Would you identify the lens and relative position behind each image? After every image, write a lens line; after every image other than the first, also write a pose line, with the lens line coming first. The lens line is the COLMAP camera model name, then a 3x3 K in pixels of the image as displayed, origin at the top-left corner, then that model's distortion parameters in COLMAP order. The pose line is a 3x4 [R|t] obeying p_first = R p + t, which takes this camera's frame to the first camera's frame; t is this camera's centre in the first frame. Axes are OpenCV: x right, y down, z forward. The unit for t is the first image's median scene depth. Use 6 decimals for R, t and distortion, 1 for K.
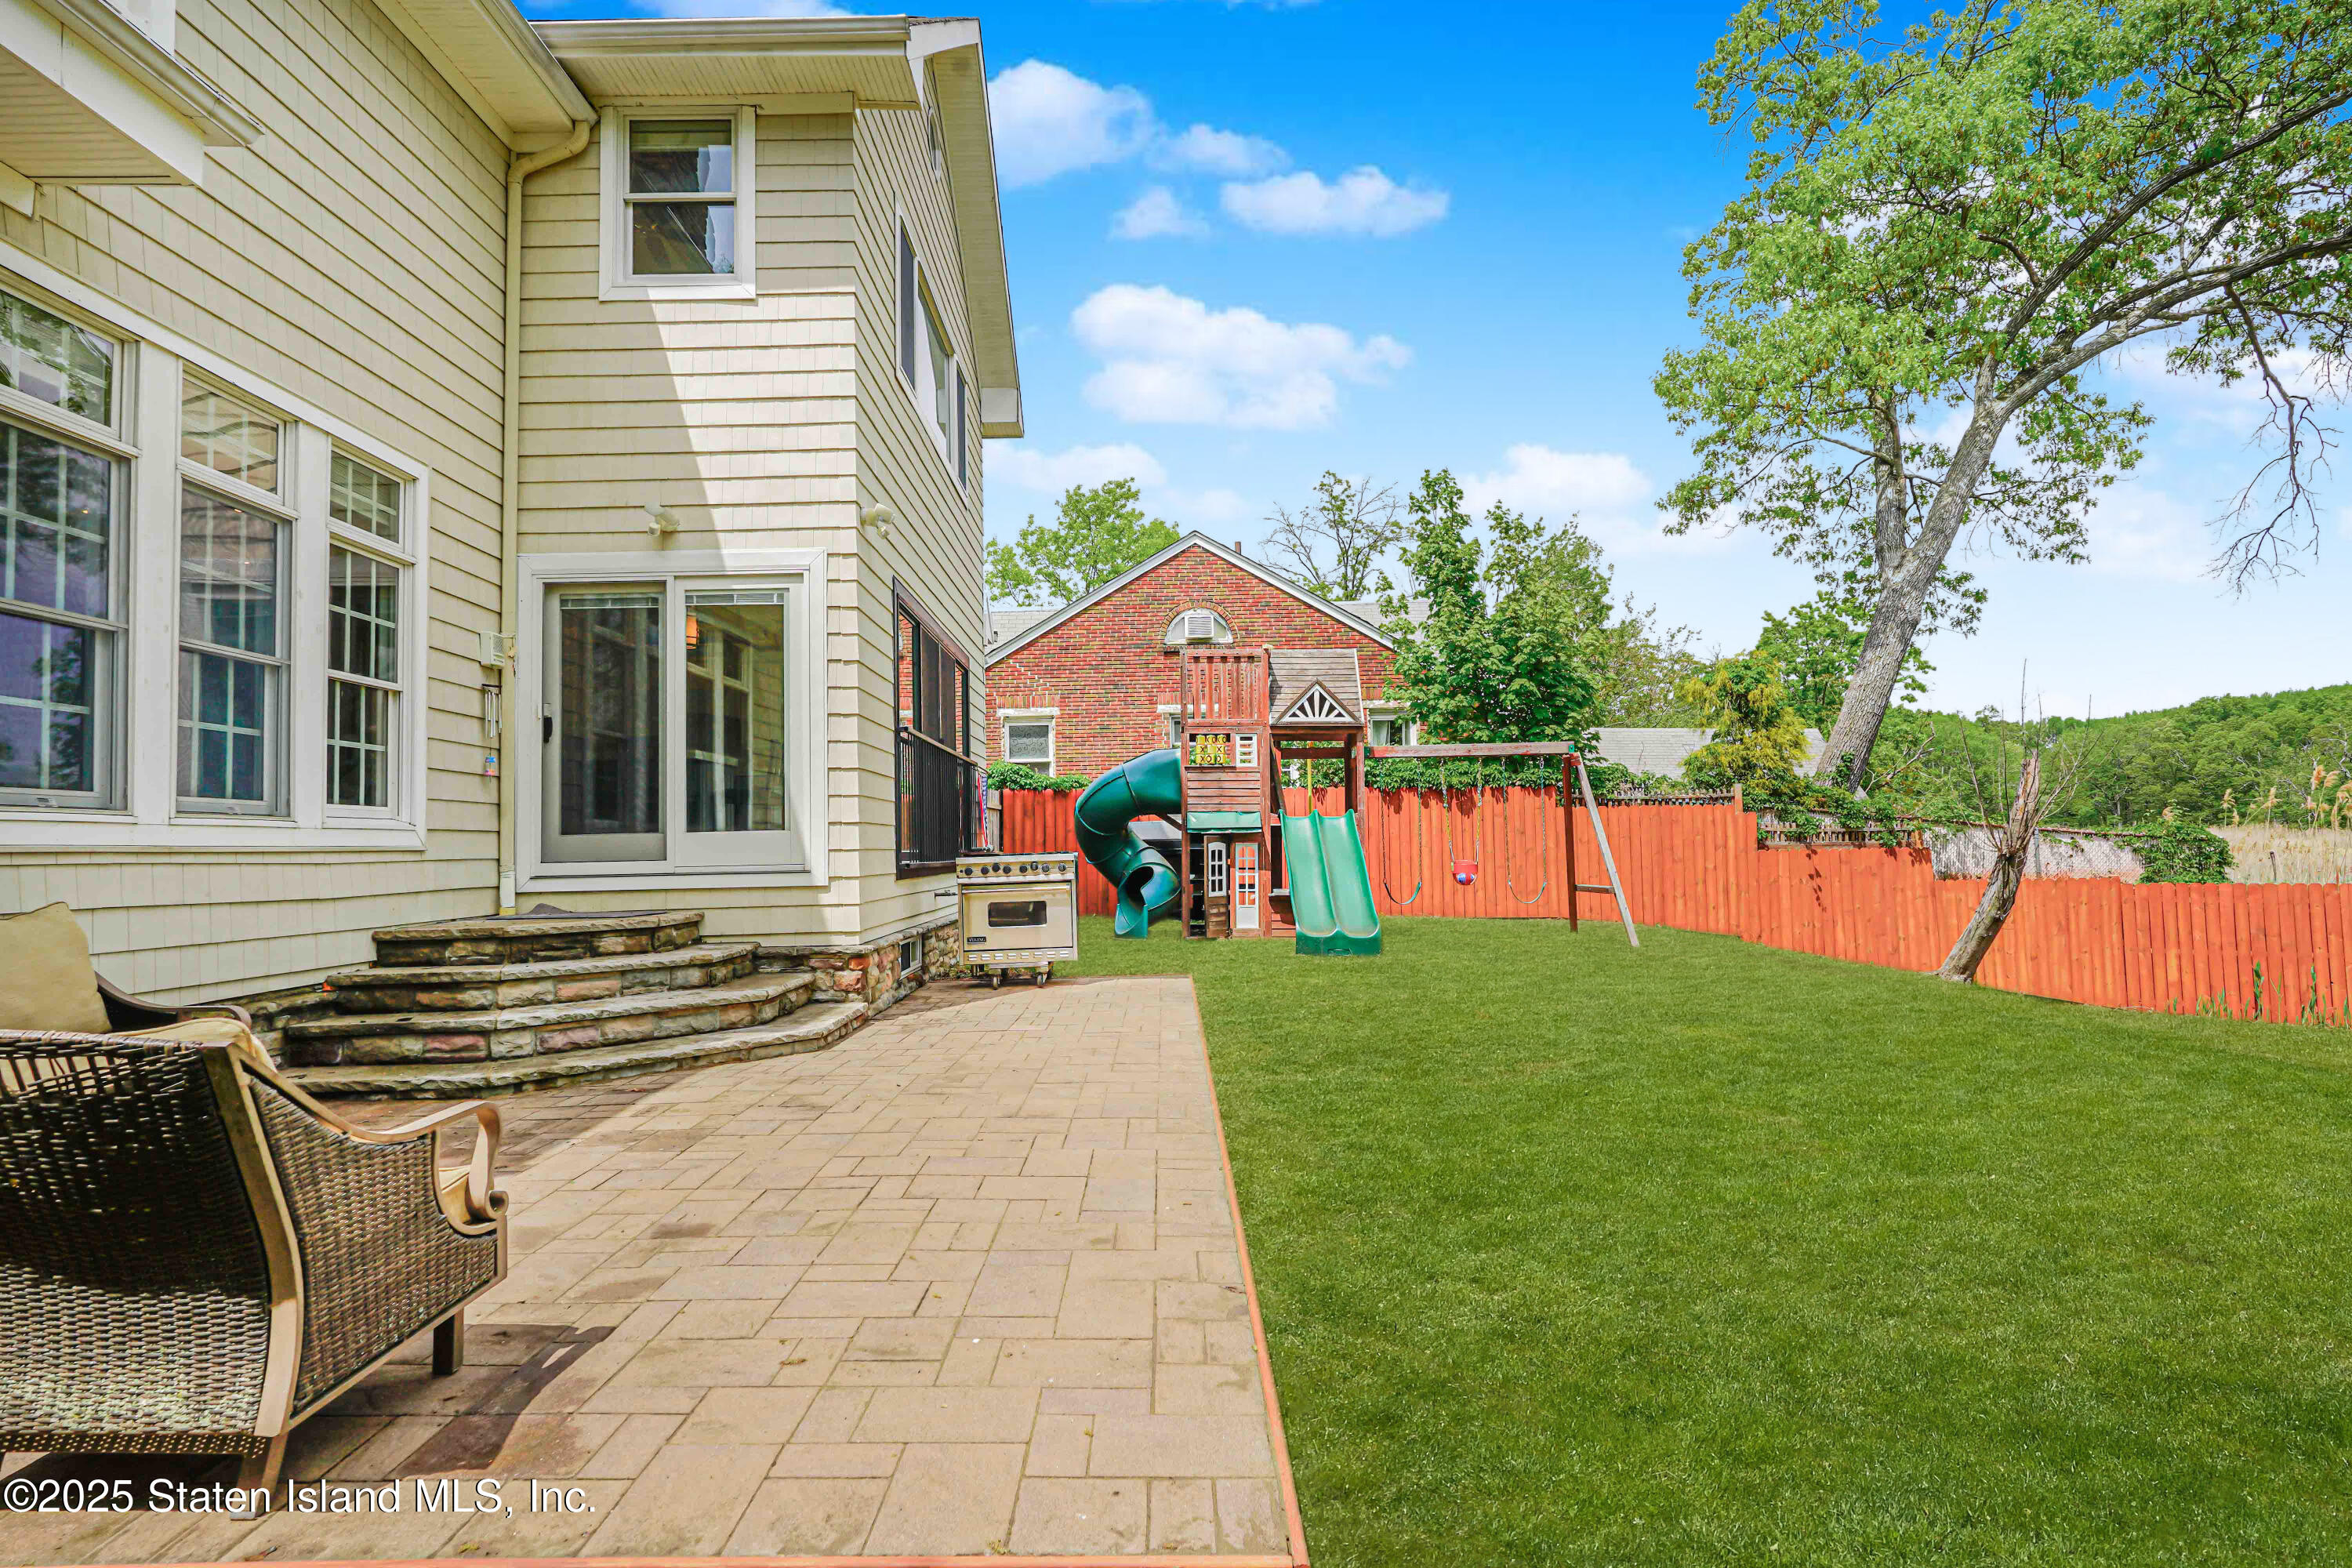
lens RADIAL K [[1184.4, 0, 1176.0], [0, 1184.4, 784.0], [0, 0, 1]] dist [-0.000636, -0.000053]
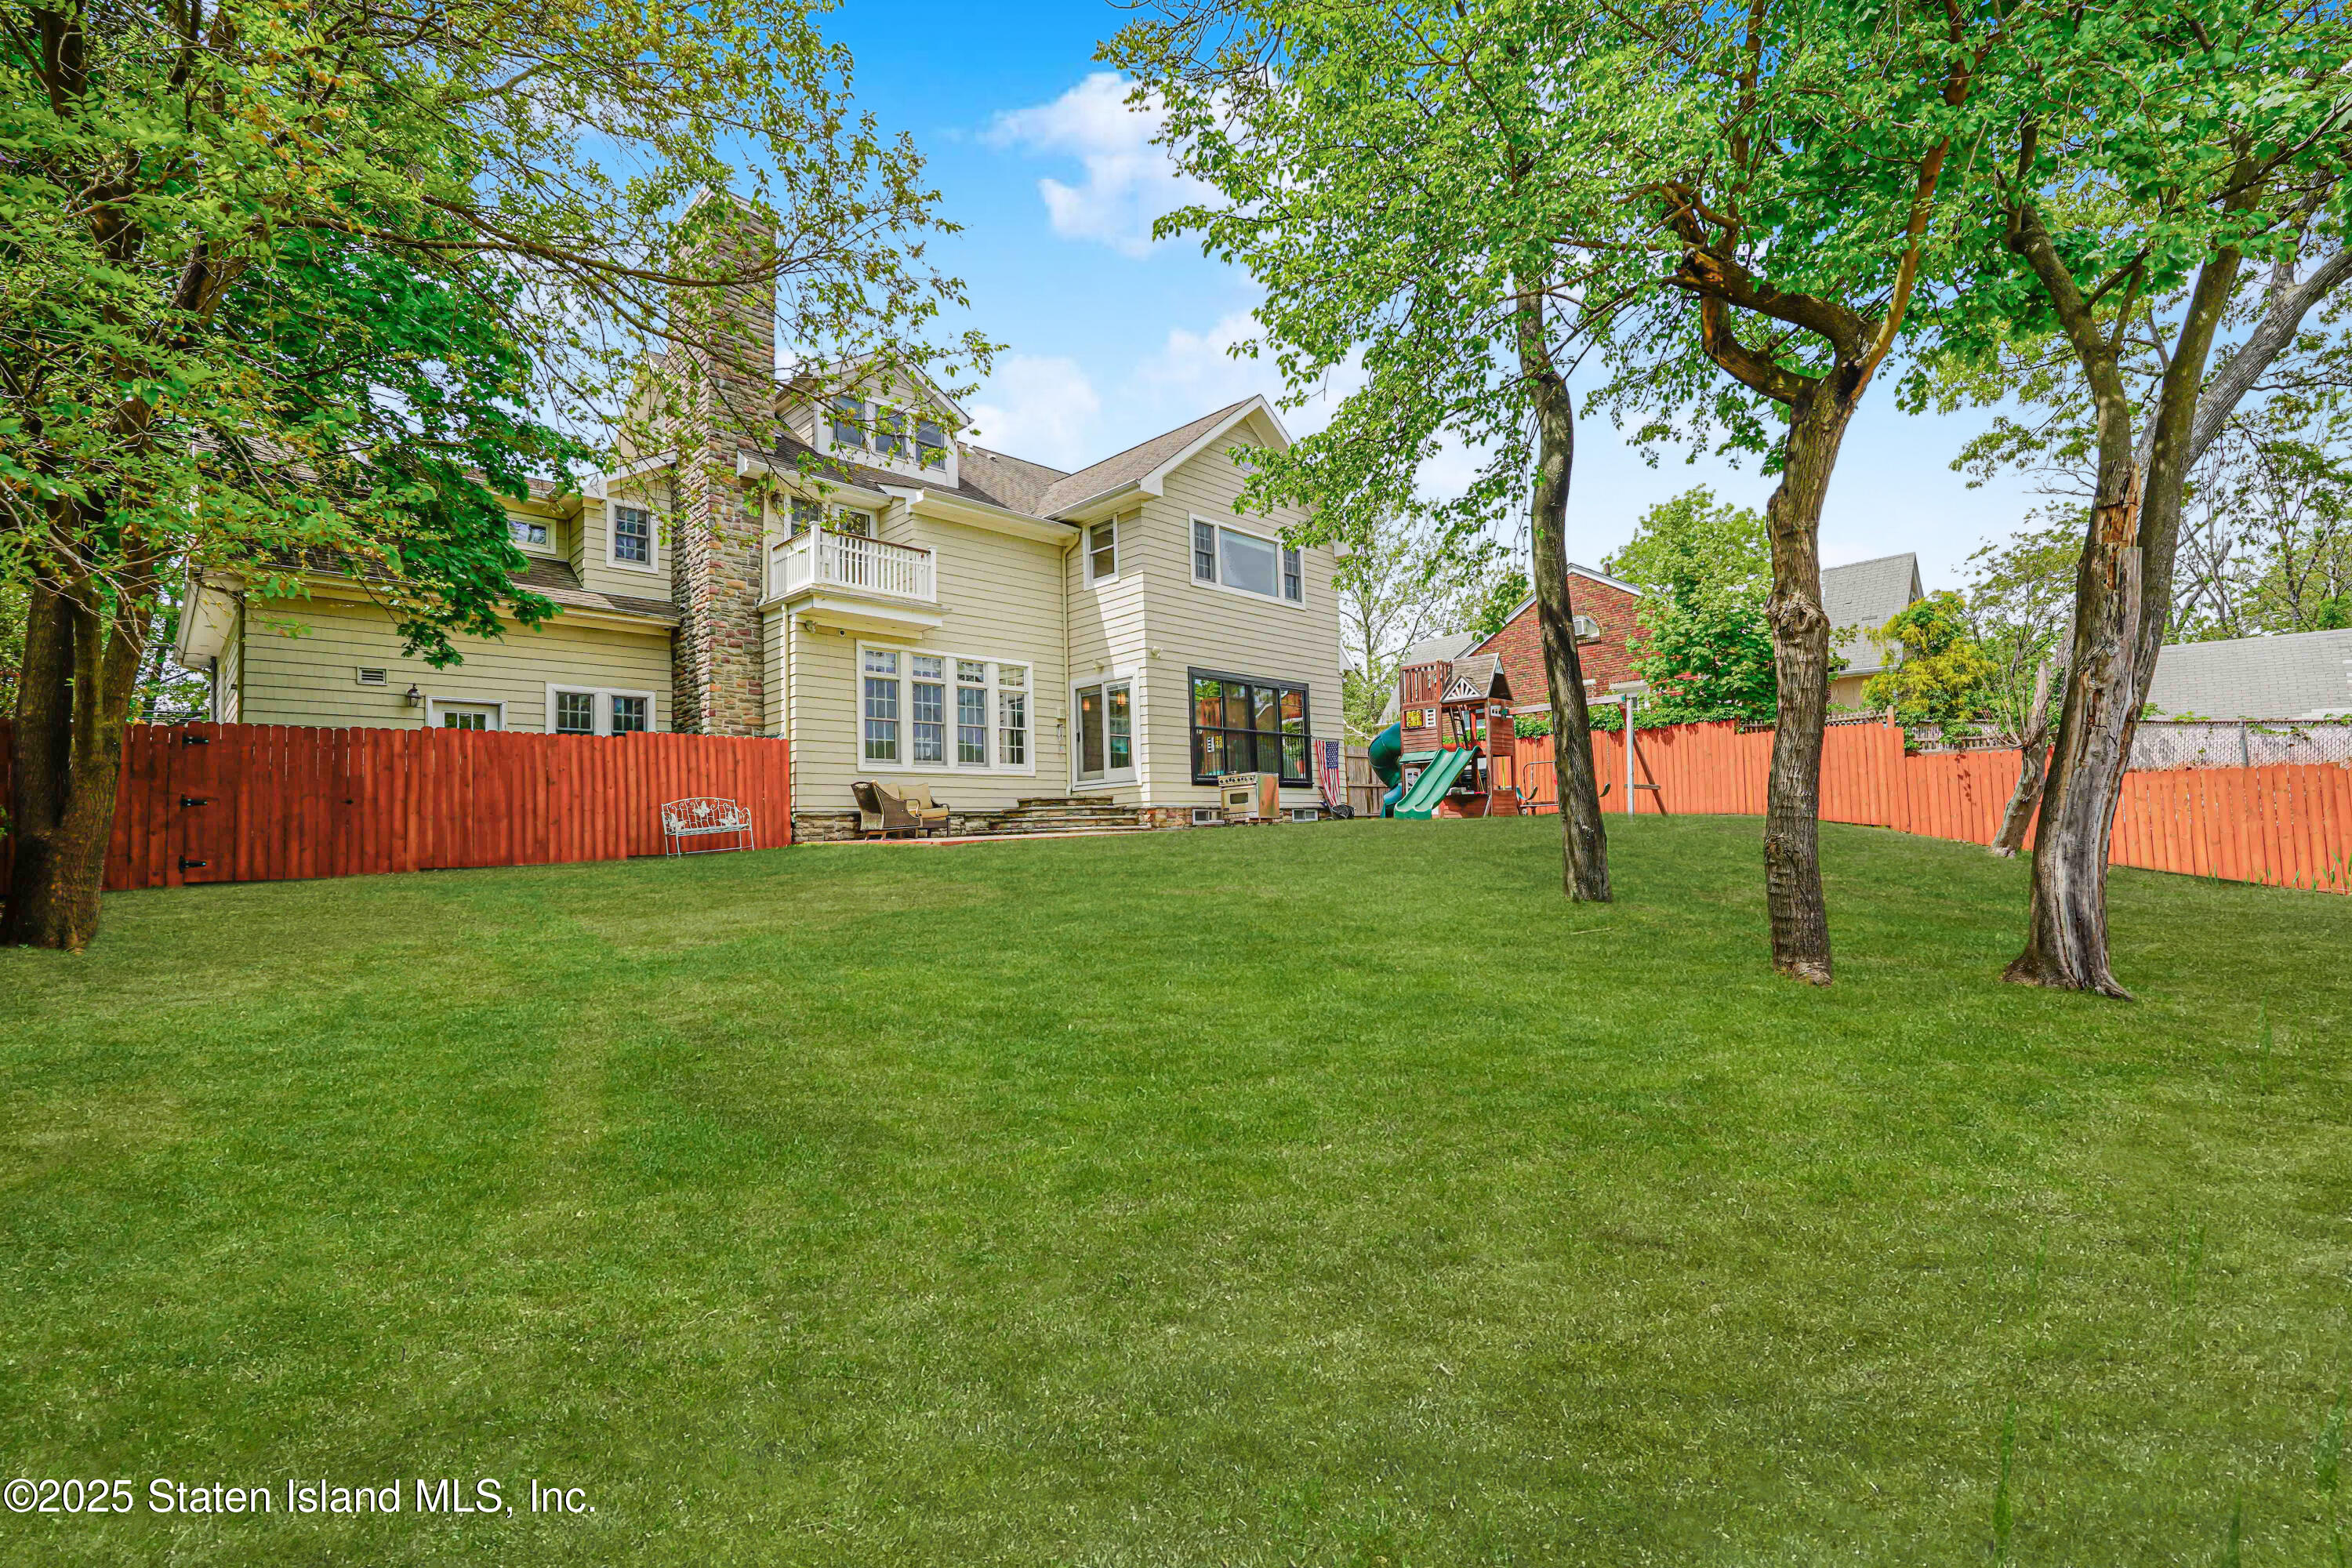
lens RADIAL K [[1037.7, 0, 1176.0], [0, 1037.7, 784.0], [0, 0, 1]] dist [-0.016717, 0.009929]
pose [[0.688222, -0.040065, -0.724393, 1.530625], [0.054581, 0.998504, -0.003370, 0.094007], [0.723444, -0.037219, 0.689379, -0.642548]]
